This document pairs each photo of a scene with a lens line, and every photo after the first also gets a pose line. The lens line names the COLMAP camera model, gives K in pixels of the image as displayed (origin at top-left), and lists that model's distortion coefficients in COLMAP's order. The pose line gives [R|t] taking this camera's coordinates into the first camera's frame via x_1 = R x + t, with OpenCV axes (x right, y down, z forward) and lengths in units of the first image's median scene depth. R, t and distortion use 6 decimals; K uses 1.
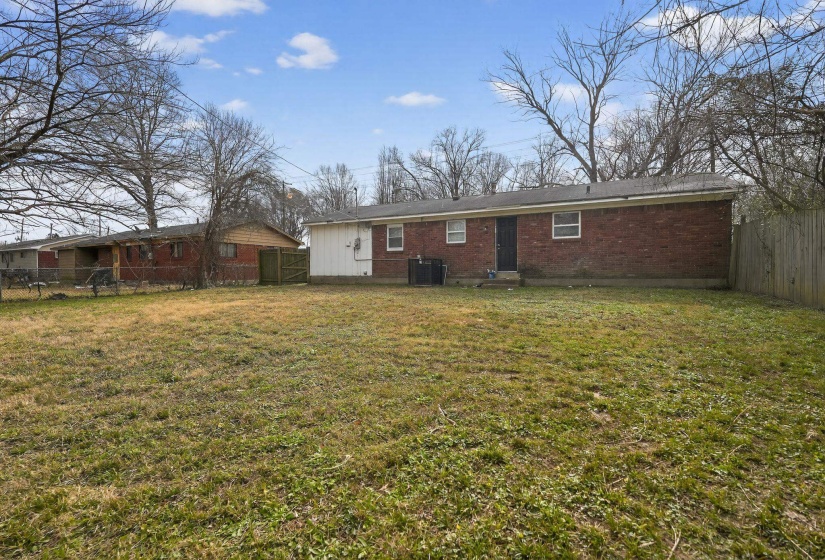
lens RADIAL K [[371.5, 0, 412.5], [0, 371.5, 279.4], [0, 0, 1]] dist [-0.013653, -0.000519]
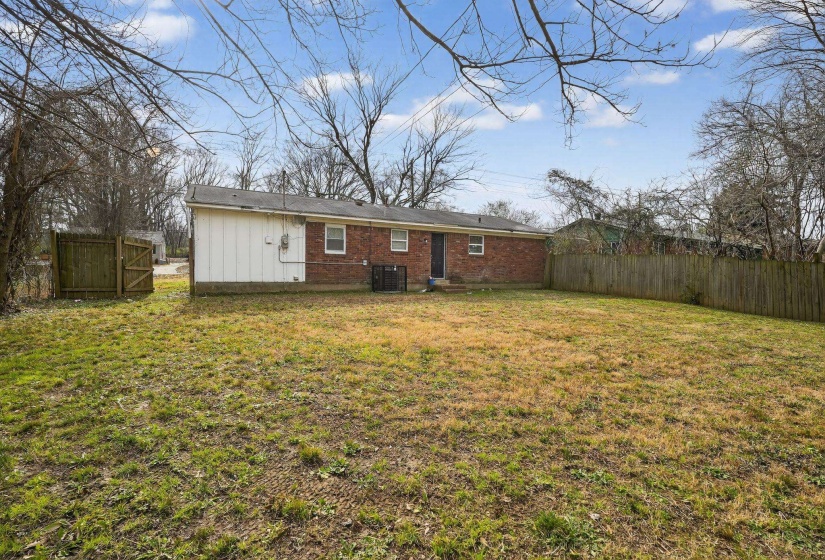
lens RADIAL K [[371.5, 0, 413.4], [0, 371.5, 279.1], [0, 0, 1]] dist [-0.013653, -0.000519]
pose [[0.563555, 0.001075, 0.826078, -0.702555], [0.002398, 0.999993, -0.002937, -0.013882], [-0.826075, 0.003636, 0.563548, 0.352371]]
